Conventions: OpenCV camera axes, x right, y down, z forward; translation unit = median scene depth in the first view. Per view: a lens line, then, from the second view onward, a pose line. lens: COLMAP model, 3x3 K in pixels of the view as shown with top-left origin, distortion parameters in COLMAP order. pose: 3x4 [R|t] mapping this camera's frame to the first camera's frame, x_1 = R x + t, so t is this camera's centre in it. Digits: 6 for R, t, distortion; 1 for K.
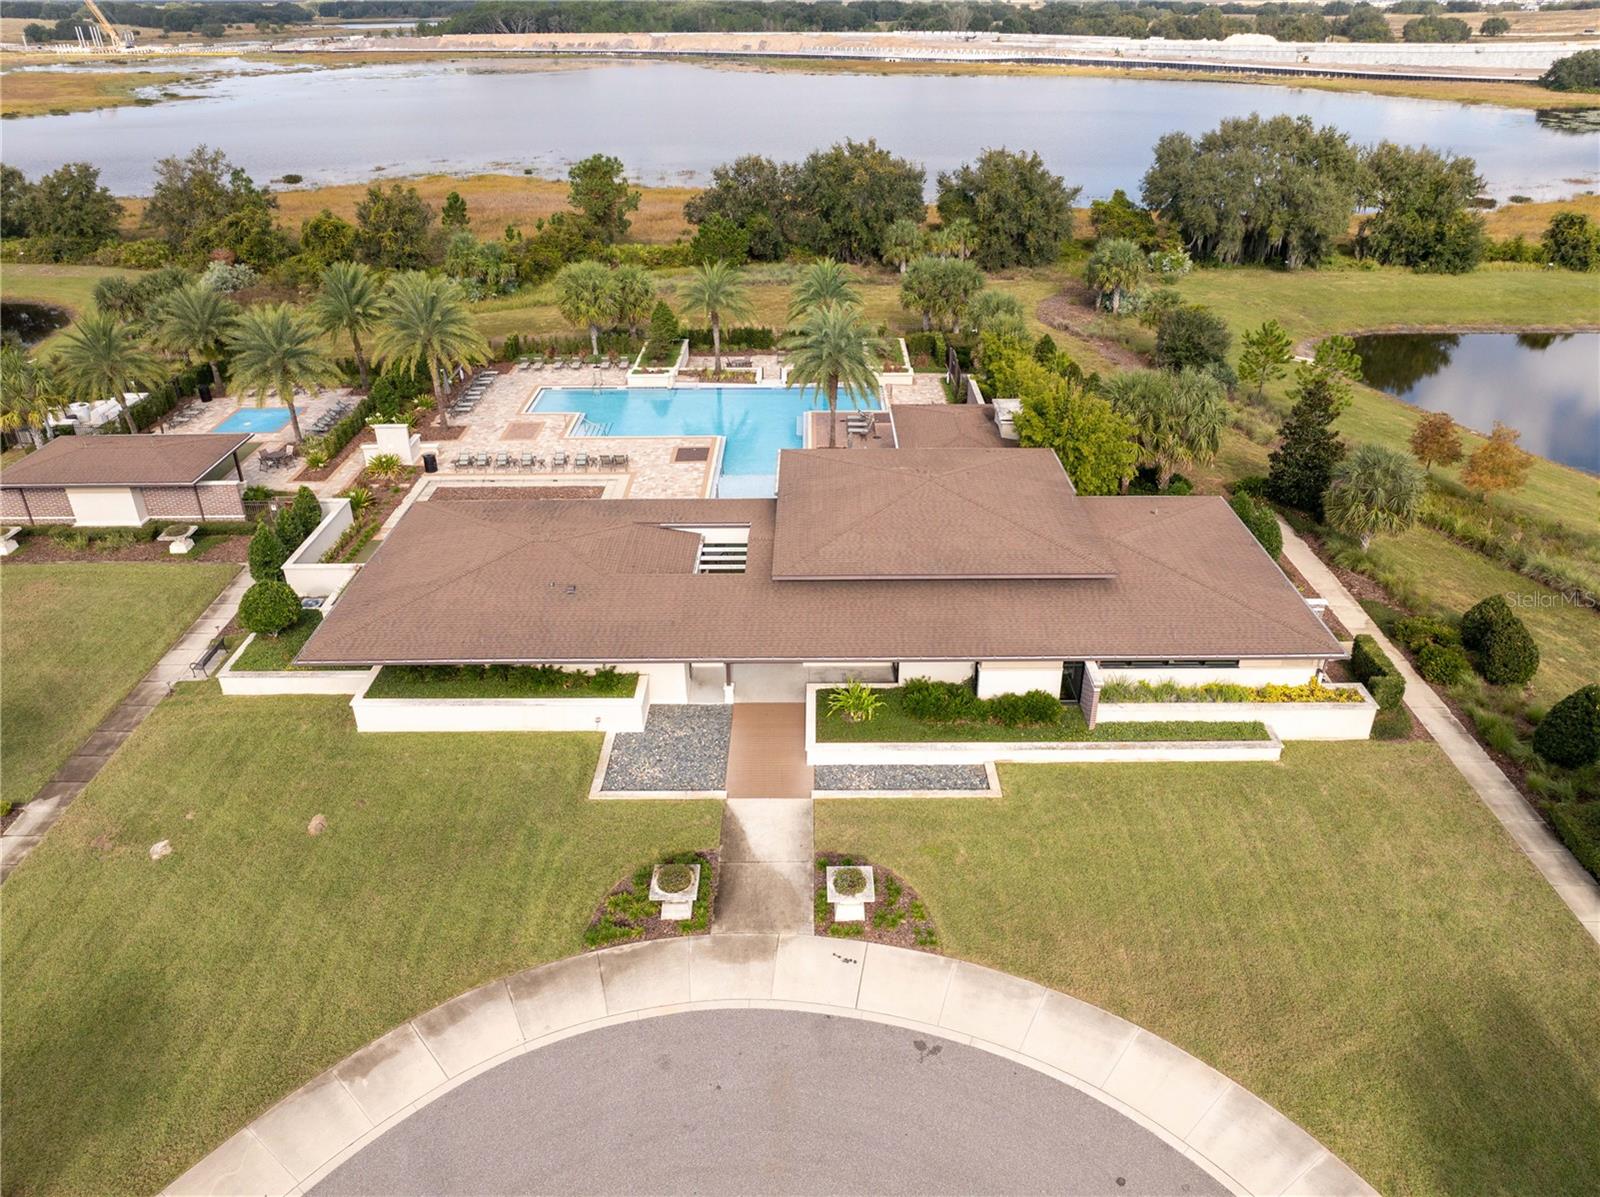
lens RADIAL K [[1122.2, 0, 800.0], [0, 1122.2, 598.5], [0, 0, 1]] dist [-0.032821, -0.002101]
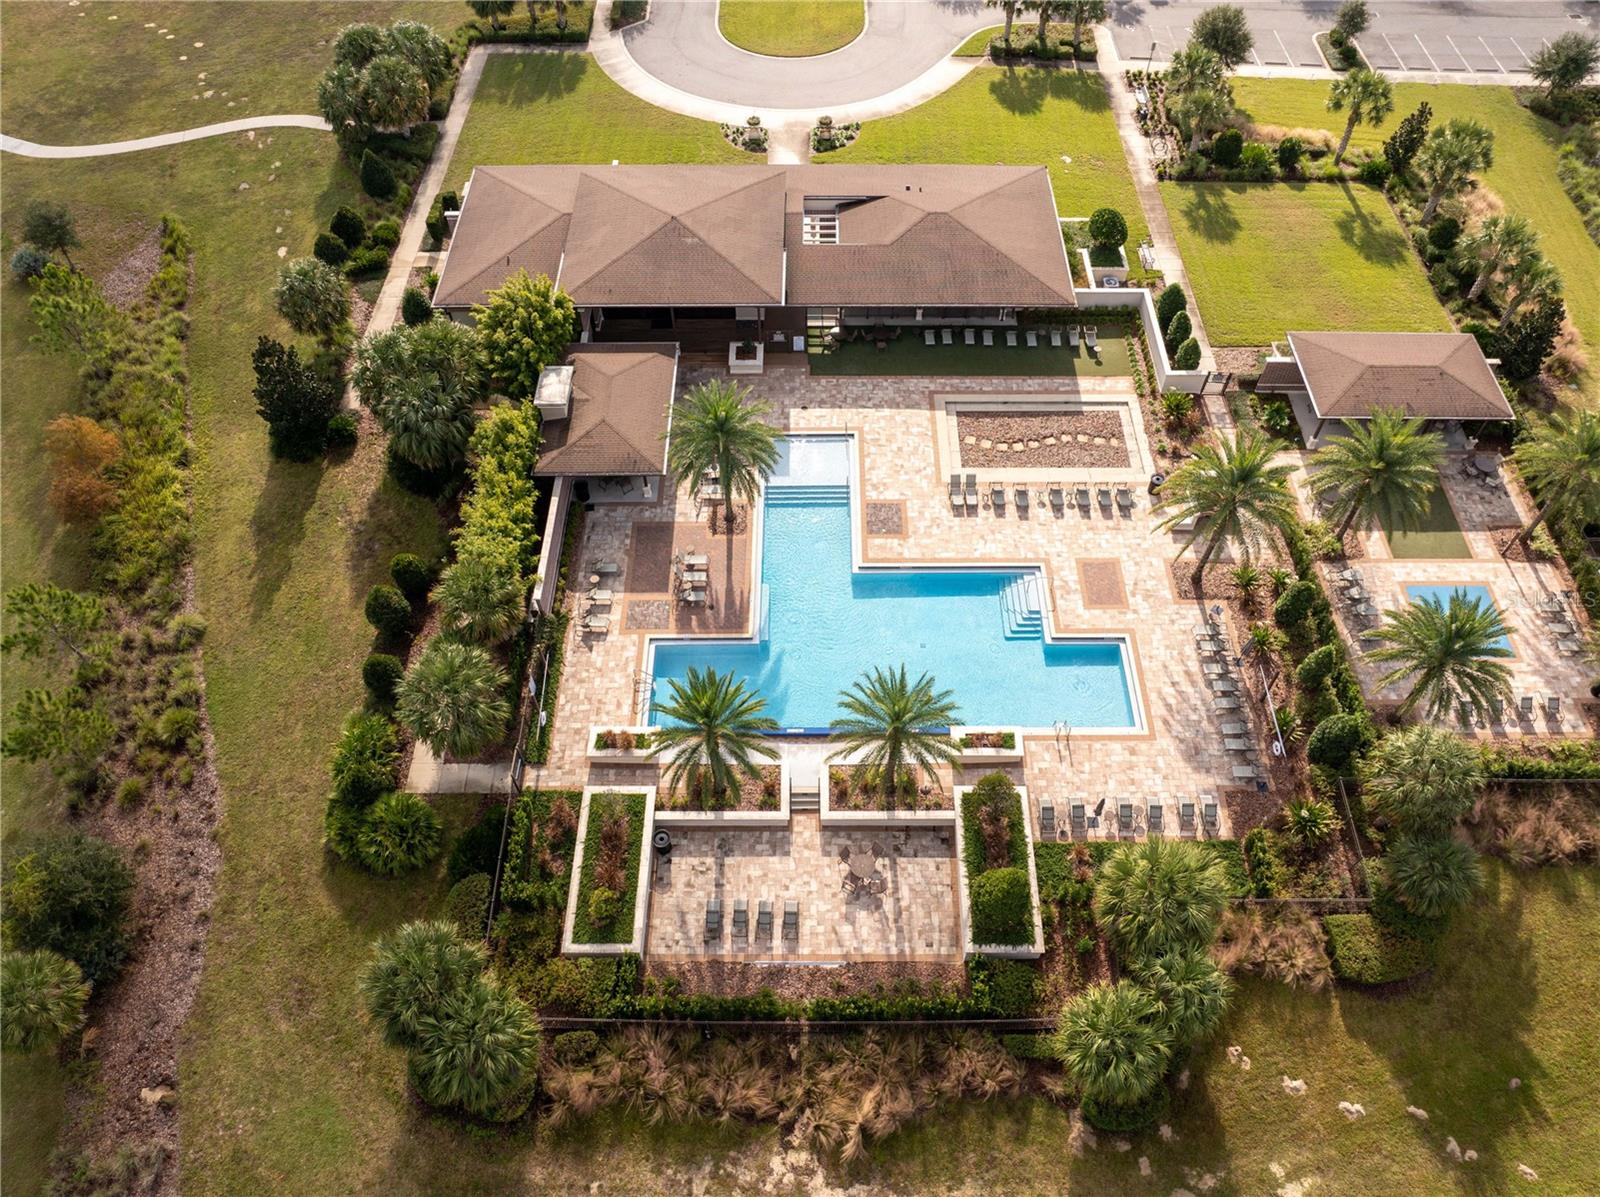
lens RADIAL K [[1122.2, 0, 800.0], [0, 1122.2, 598.5], [0, 0, 1]] dist [-0.032821, -0.002101]
pose [[-0.999993, 0.001622, 0.003450, -0.029636], [0.003648, 0.144292, 0.989528, -0.962650], [0.001107, 0.989534, -0.144297, 1.134624]]
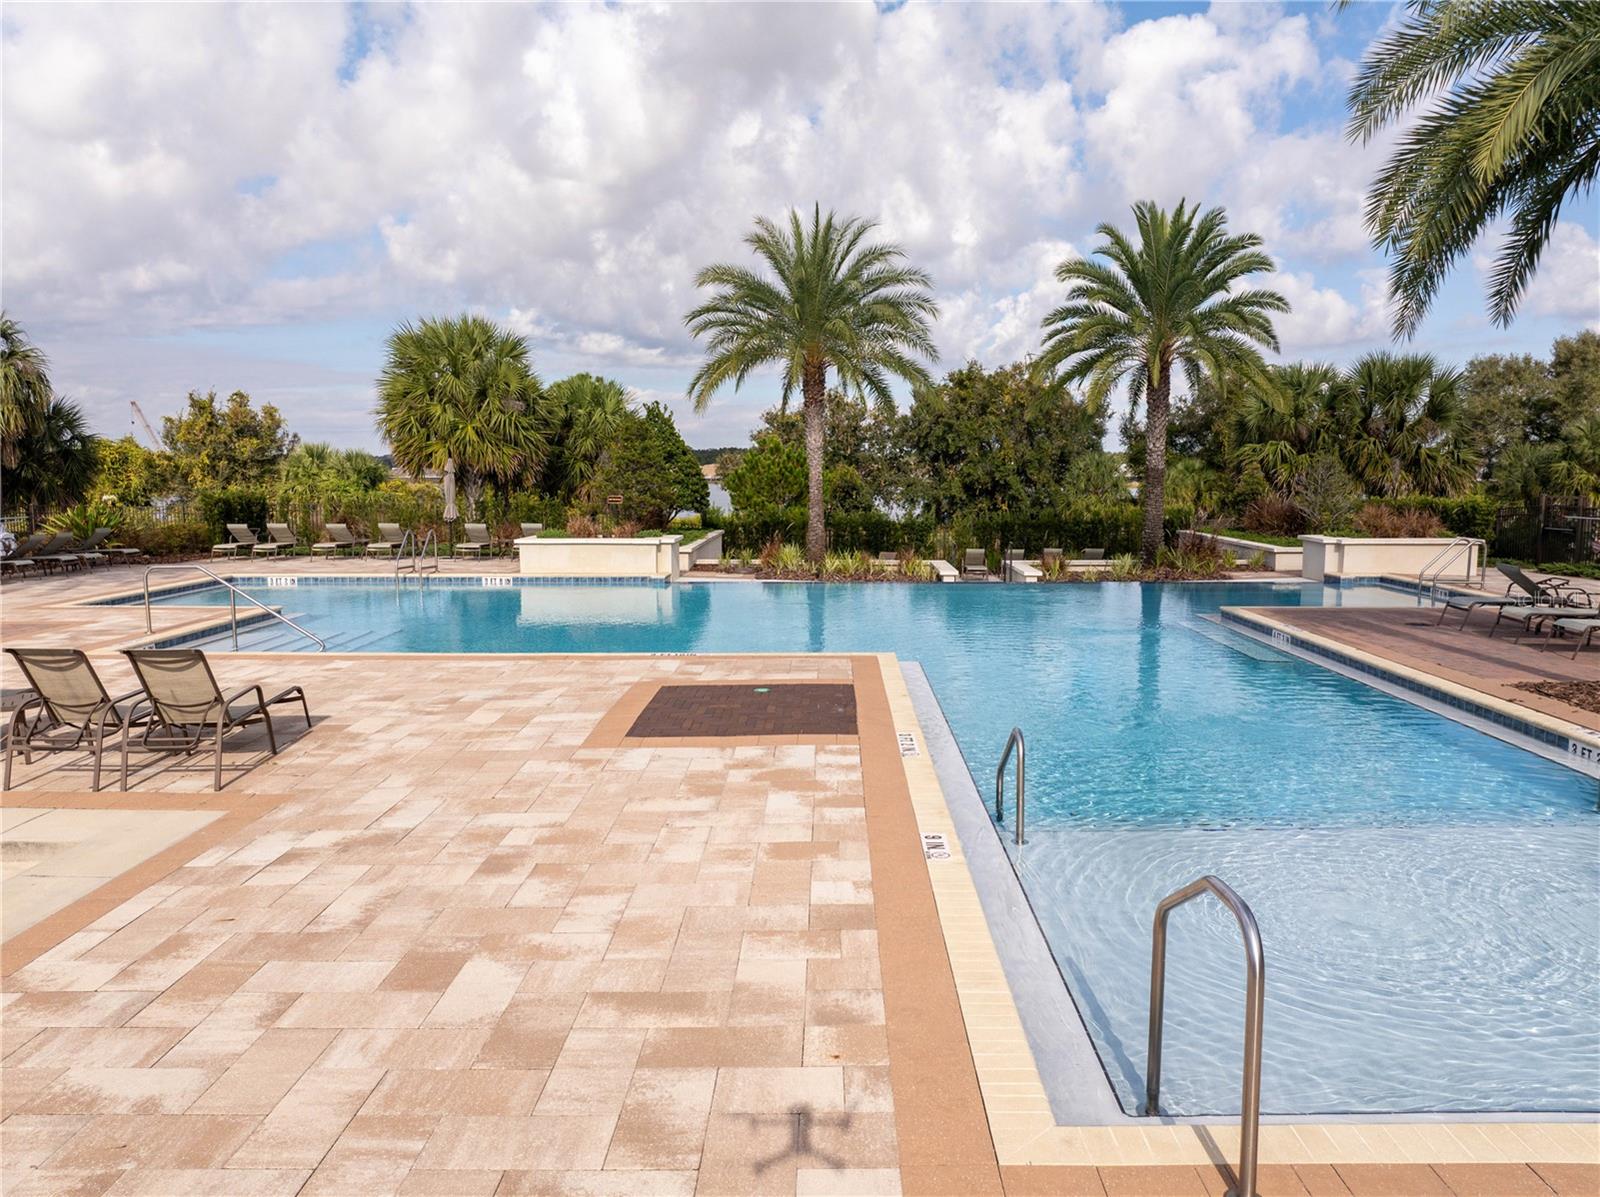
lens RADIAL K [[1122.2, 0, 800.0], [0, 1122.2, 598.5], [0, 0, 1]] dist [-0.032821, -0.002101]
pose [[0.999797, 0.011088, -0.016808, -0.082602], [-0.016598, 0.926395, -0.376186, -0.081586], [0.011399, 0.376389, 0.926392, 0.813288]]
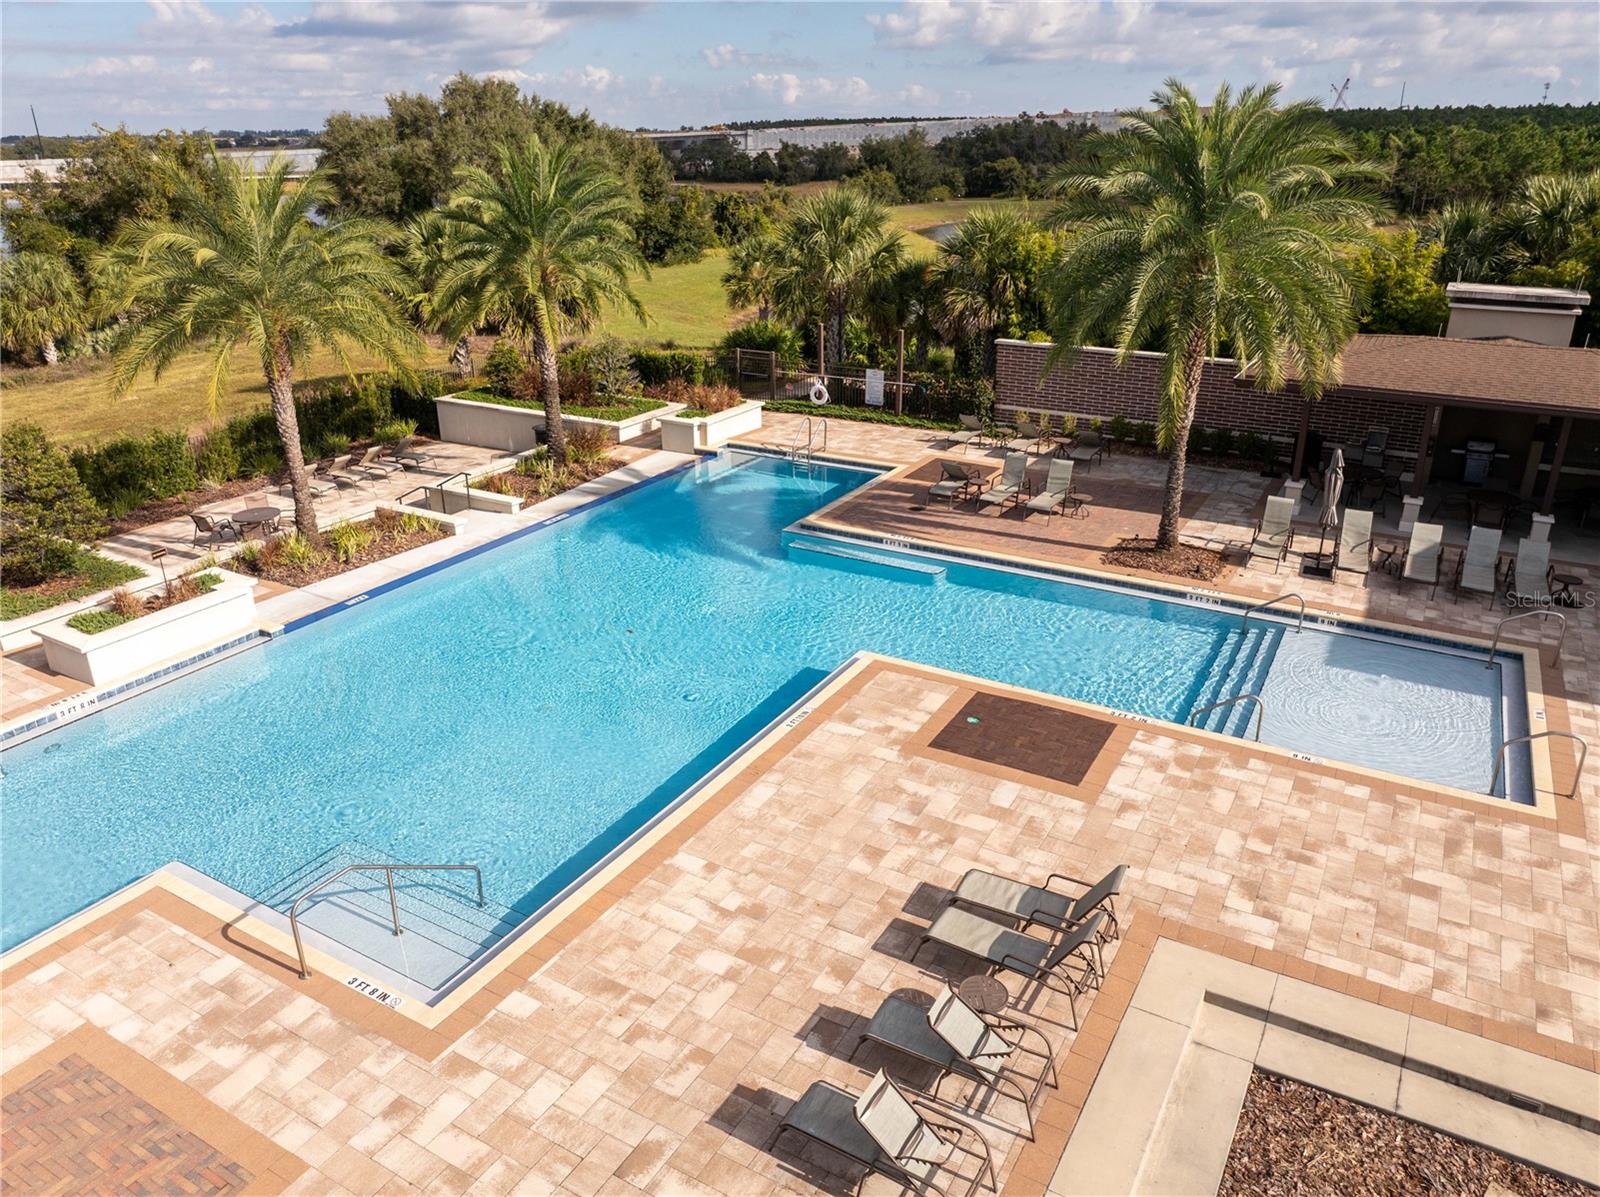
lens RADIAL K [[1122.2, 0, 800.0], [0, 1122.2, 598.5], [0, 0, 1]] dist [-0.032821, -0.002101]
pose [[0.497770, -0.320461, 0.805934, -0.288527], [0.416333, 0.903461, 0.102100, -0.189566], [-0.760849, 0.284715, 0.583135, 0.845416]]
